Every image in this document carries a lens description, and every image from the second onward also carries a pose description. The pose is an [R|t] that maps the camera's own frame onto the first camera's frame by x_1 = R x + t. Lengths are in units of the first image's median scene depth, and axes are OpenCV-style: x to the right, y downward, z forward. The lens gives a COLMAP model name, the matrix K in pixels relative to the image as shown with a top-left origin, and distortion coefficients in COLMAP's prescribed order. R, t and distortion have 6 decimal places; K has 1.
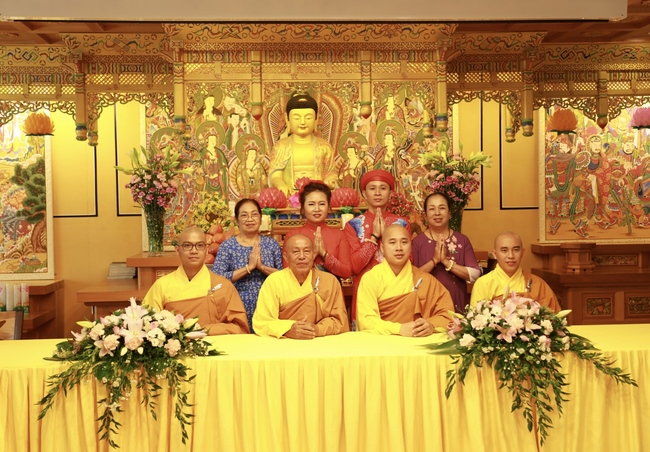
lens RADIAL K [[835.8, 0, 308.5], [0, 835.8, 228.1], [0, 0, 1]] dist [0.034798, 0.119399]
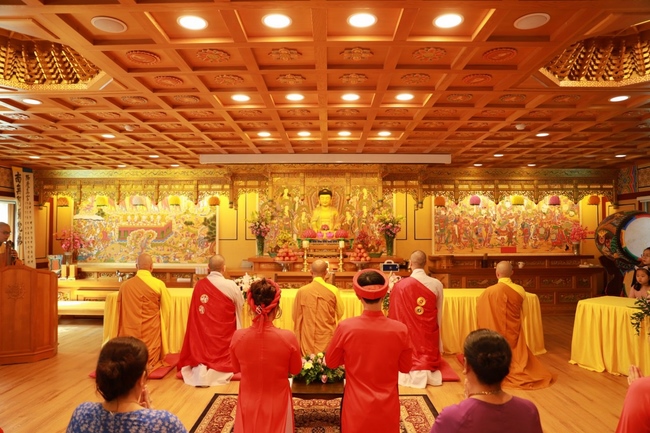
lens RADIAL K [[471.5, 0, 324.7], [0, 471.5, 216.0], [0, 0, 1]] dist [-0.123905, 0.114786]
pose [[0.996850, 0.013055, -0.078234, 0.099329], [-0.017842, 0.997990, -0.060807, -0.005624], [0.077283, 0.062012, 0.995079, -0.305663]]
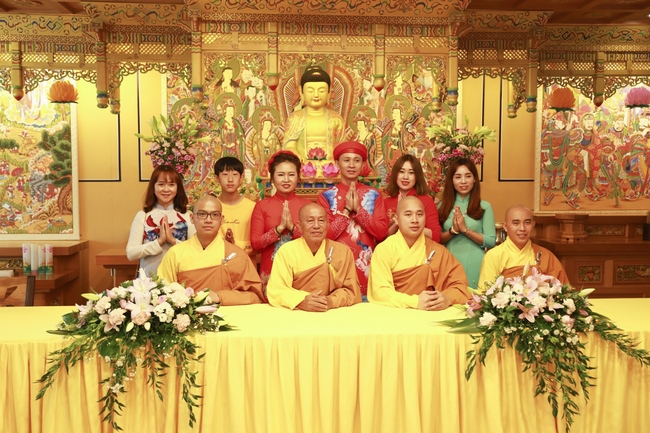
lens RADIAL K [[683.9, 0, 321.9], [0, 683.9, 218.3], [0, 0, 1]] dist [0.000400, 0.121742]
pose [[0.999765, 0.016487, 0.014093, -0.009717], [-0.017038, 0.999059, 0.039893, -0.006852], [-0.013422, -0.040124, 0.999105, 0.143553]]
